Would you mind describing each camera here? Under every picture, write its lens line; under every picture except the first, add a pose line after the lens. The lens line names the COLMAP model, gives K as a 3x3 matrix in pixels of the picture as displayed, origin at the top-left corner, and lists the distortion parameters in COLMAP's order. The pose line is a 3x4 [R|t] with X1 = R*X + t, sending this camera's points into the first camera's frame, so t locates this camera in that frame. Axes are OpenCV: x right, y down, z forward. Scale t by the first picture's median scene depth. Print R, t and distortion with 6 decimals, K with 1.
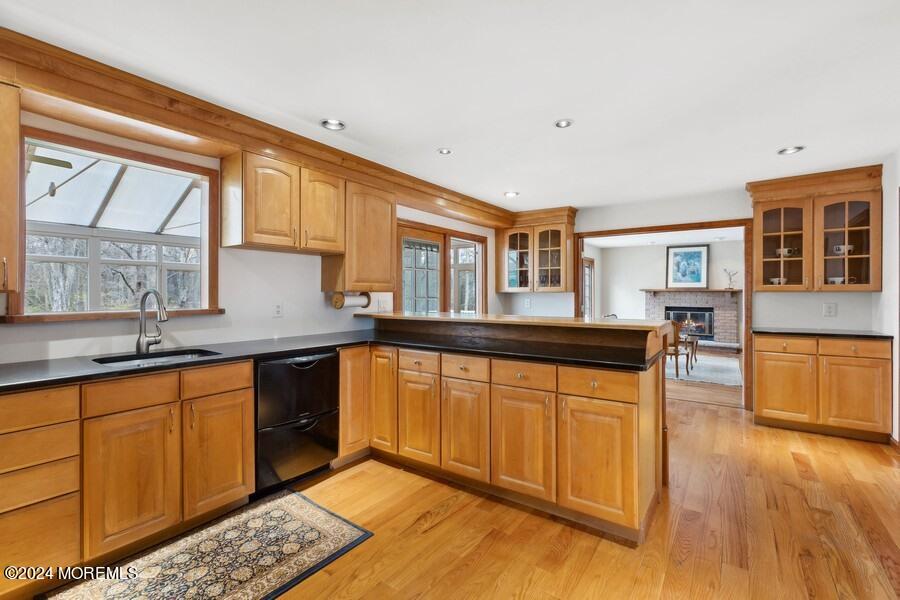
lens RADIAL K [[396.4, 0, 450.0], [0, 396.4, 300.0], [0, 0, 1]] dist [-0.012054, 0.000111]
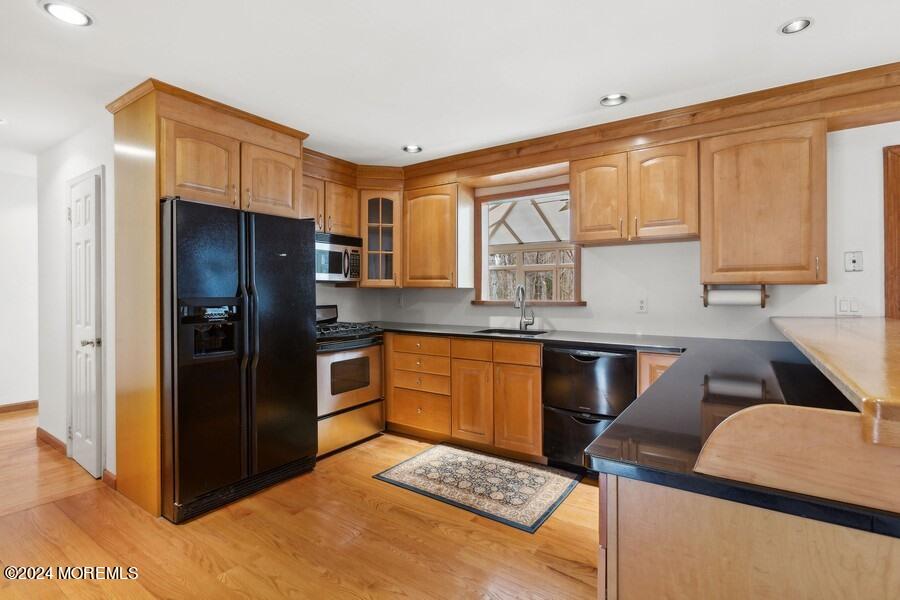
lens RADIAL K [[427.1, 0, 450.0], [0, 427.1, 300.0], [0, 0, 1]] dist [-0.049008, -0.000031]
pose [[0.002291, 0.021577, -0.999765, 0.776262], [-0.011138, 0.999706, 0.021550, -0.005283], [0.999935, 0.011086, 0.002530, 0.730199]]
